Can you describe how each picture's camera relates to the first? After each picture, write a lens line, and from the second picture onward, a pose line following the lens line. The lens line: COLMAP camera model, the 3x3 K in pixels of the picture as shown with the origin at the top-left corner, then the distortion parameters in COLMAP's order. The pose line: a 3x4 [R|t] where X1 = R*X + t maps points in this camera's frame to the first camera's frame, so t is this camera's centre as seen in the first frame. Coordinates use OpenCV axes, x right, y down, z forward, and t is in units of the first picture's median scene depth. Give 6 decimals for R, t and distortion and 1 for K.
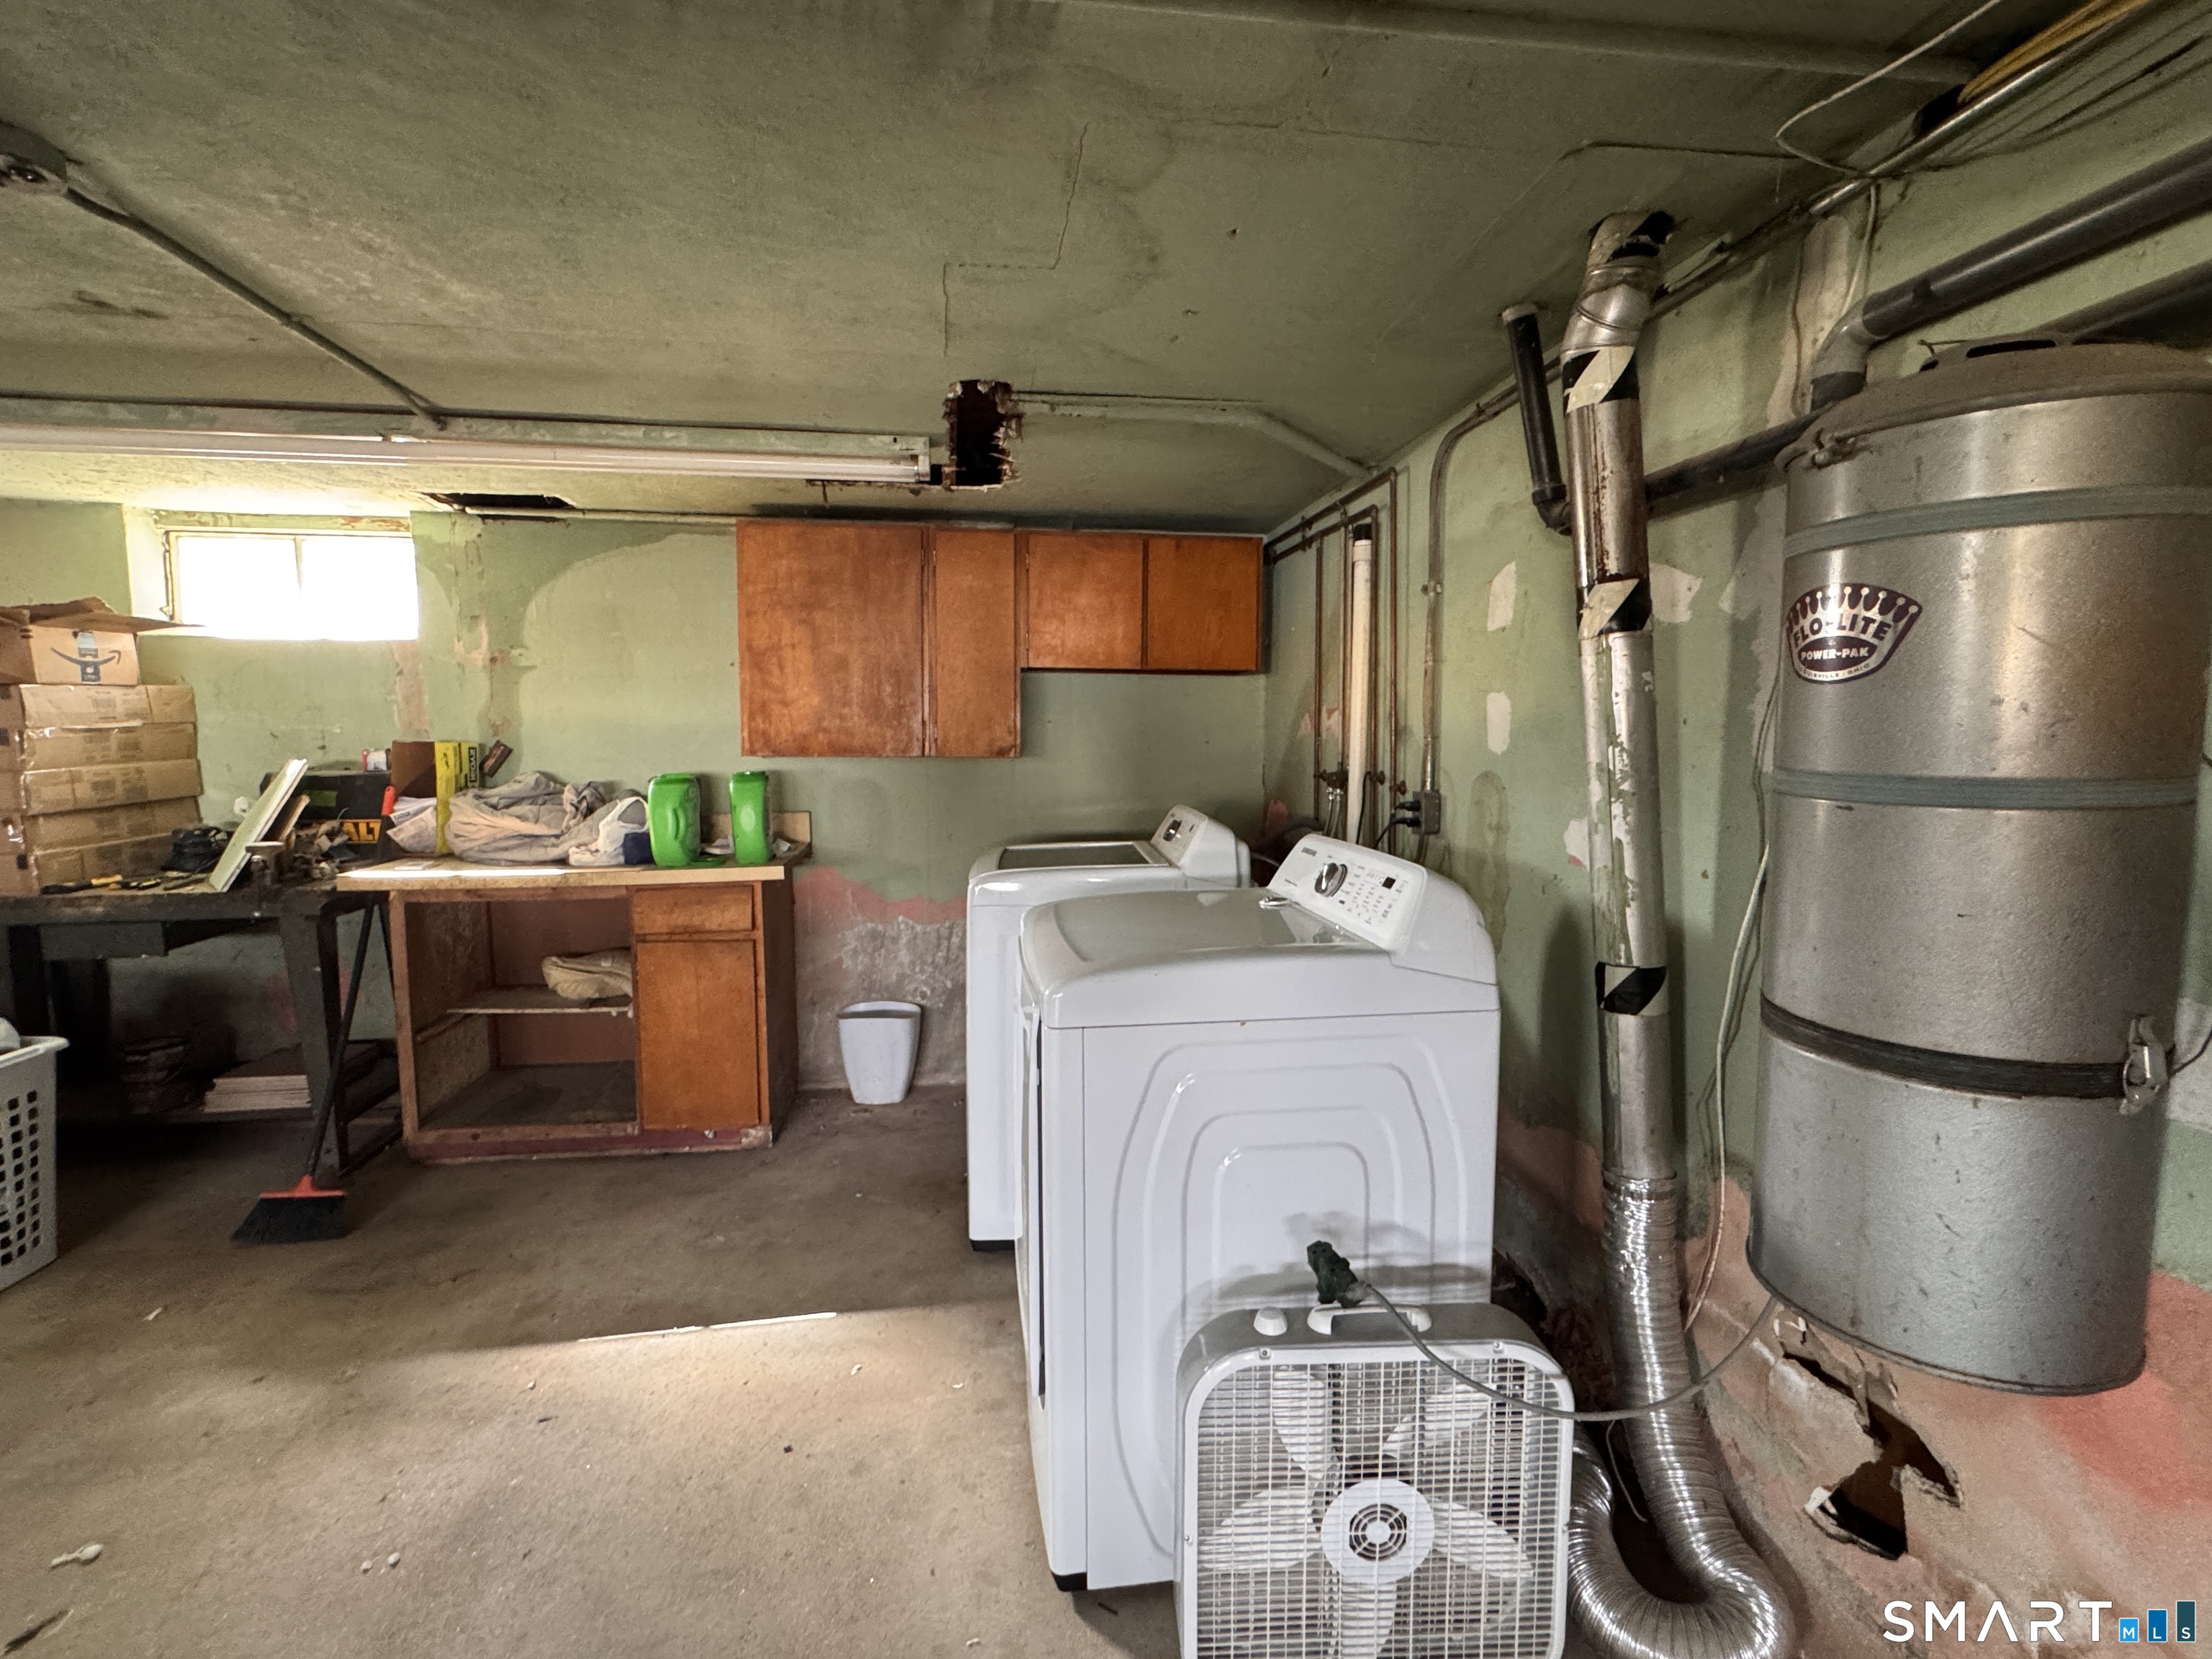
lens RADIAL K [[1025.0, 0, 1091.9], [0, 1025.0, 823.2], [0, 0, 1]] dist [-0.008973, -0.000236]
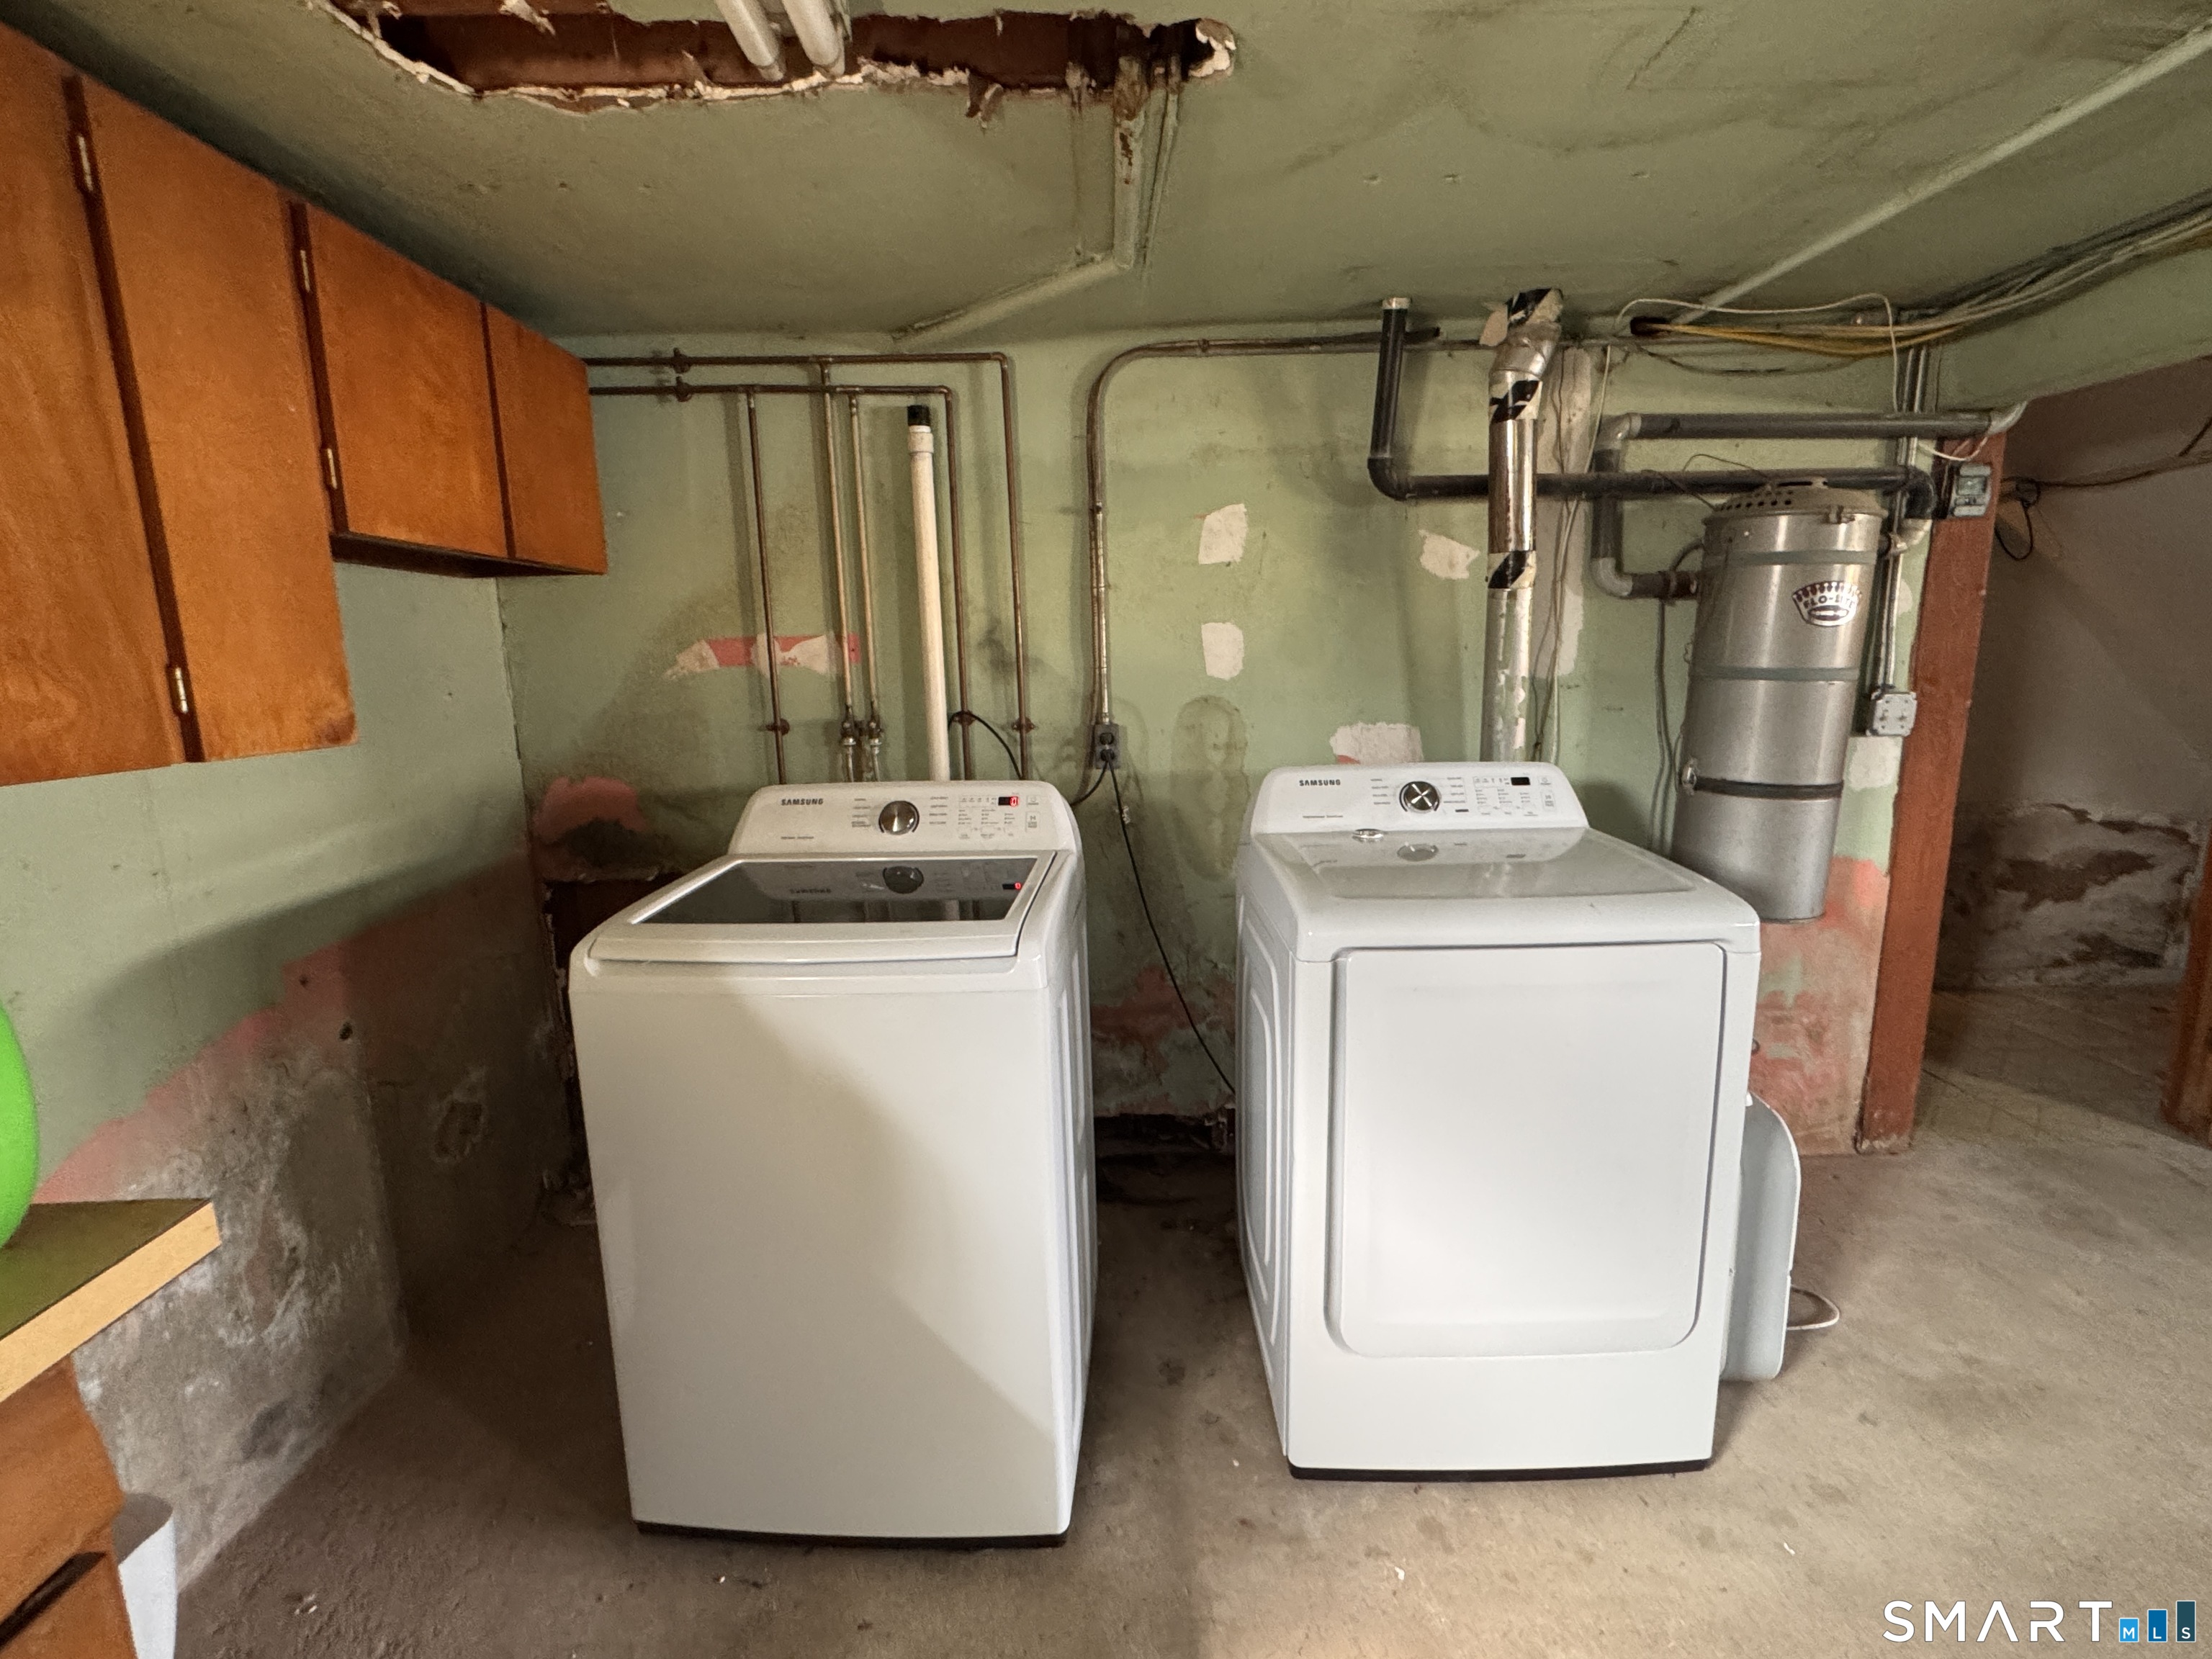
lens RADIAL K [[1025.0, 0, 1094.2], [0, 1025.0, 831.6], [0, 0, 1]] dist [-0.008973, -0.000236]
pose [[0.111599, -0.176289, 0.977992, -0.825016], [0.107353, 0.980519, 0.164494, -0.117103], [-0.987938, 0.086633, 0.128350, 1.147458]]
